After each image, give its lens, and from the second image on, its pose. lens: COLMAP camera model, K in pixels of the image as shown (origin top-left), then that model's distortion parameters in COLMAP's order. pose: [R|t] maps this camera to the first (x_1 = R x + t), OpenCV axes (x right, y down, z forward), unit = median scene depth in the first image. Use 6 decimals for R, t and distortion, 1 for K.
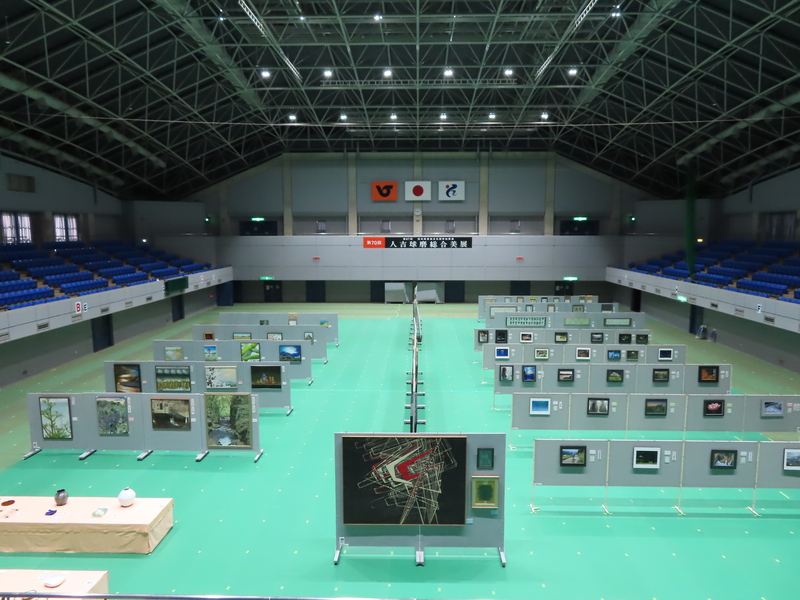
lens RADIAL K [[569.6, 0, 400.3], [0, 569.6, 300.1], [0, 0, 1]] dist [-0.011321, 0.004382]
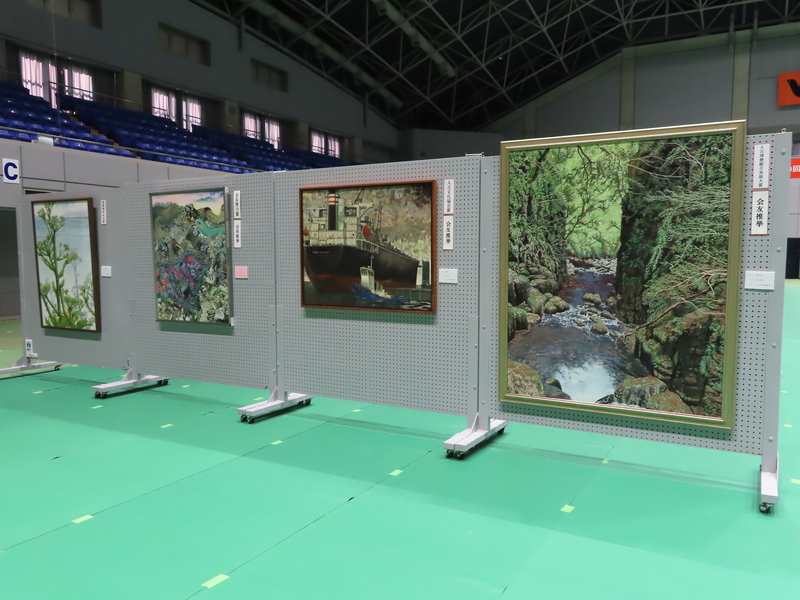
lens RADIAL K [[648.8, 0, 400.1], [0, 648.8, 301.3], [0, 0, 1]] dist [0.011122, -0.002724]
pose [[0.887588, 0.038518, -0.459024, -0.260561], [-0.058584, 0.997845, -0.029549, 0.229990], [0.456897, 0.053119, 0.887932, 0.759204]]
